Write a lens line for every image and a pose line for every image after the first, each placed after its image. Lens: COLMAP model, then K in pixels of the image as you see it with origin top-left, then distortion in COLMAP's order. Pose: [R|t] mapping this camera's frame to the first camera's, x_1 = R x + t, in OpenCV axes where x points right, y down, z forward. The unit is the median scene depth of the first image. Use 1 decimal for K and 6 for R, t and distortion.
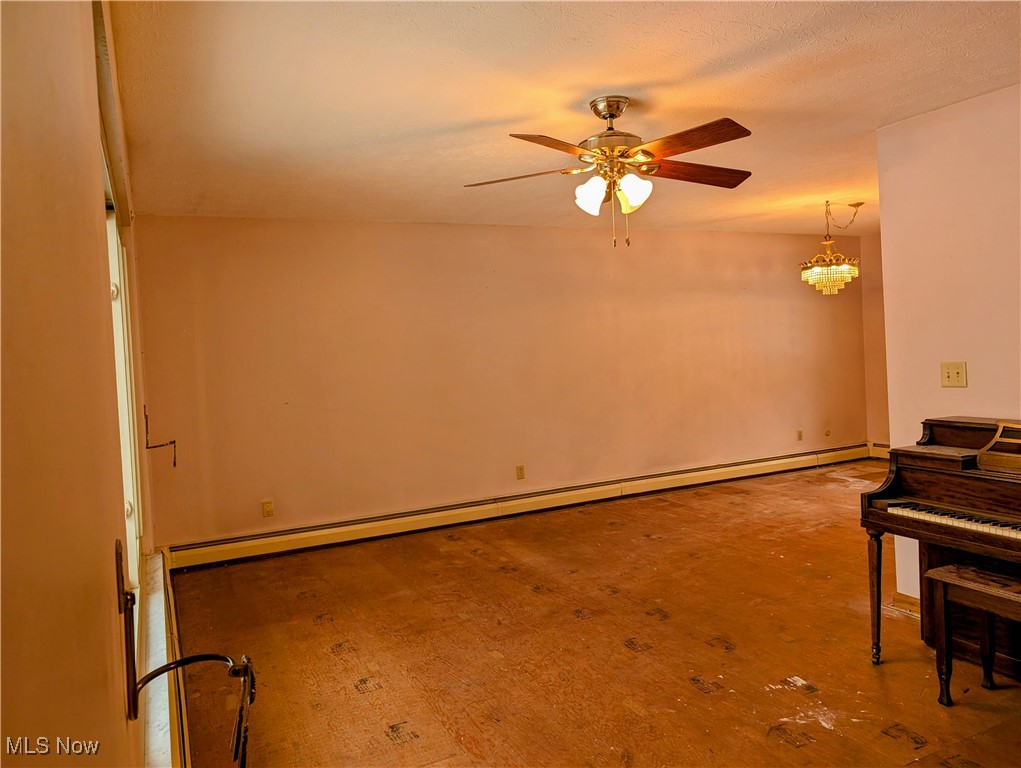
lens RADIAL K [[736.6, 0, 515.9], [0, 736.6, 382.8], [0, 0, 1]] dist [0.086998, -0.104802]
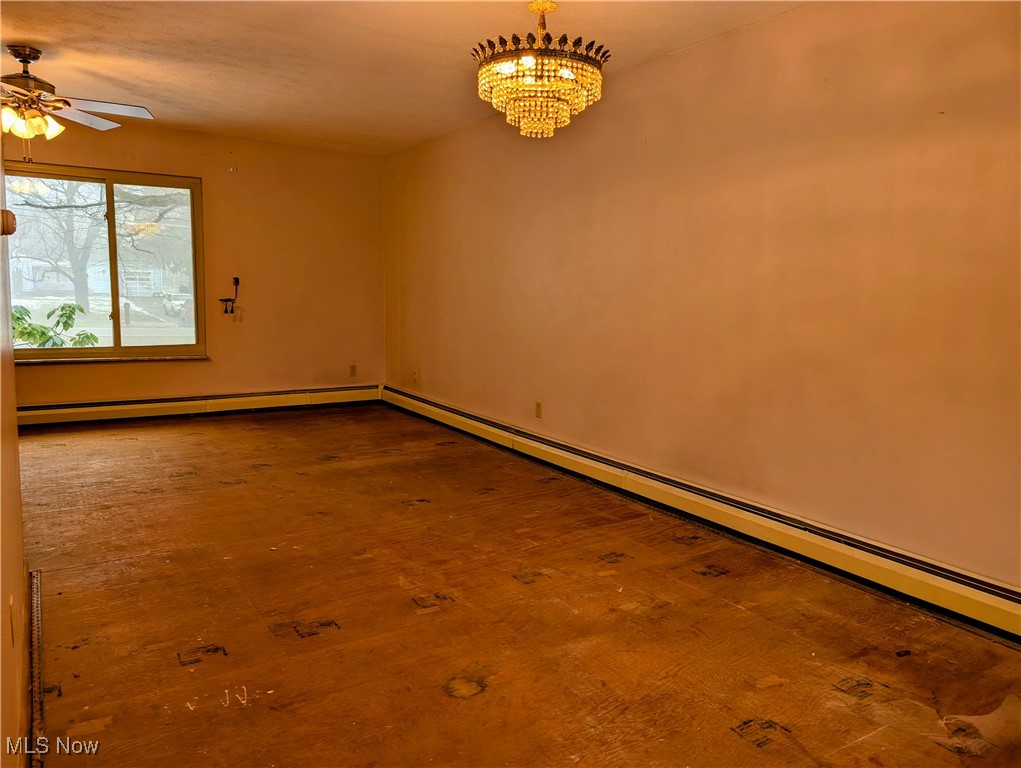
lens RADIAL K [[736.6, 0, 515.9], [0, 736.6, 382.8], [0, 0, 1]] dist [0.086998, -0.104802]
pose [[0.092689, 0.181388, -0.979034, 1.016149], [-0.074822, 0.981755, 0.174809, -0.064432], [0.992880, 0.057050, 0.104570, 1.108590]]
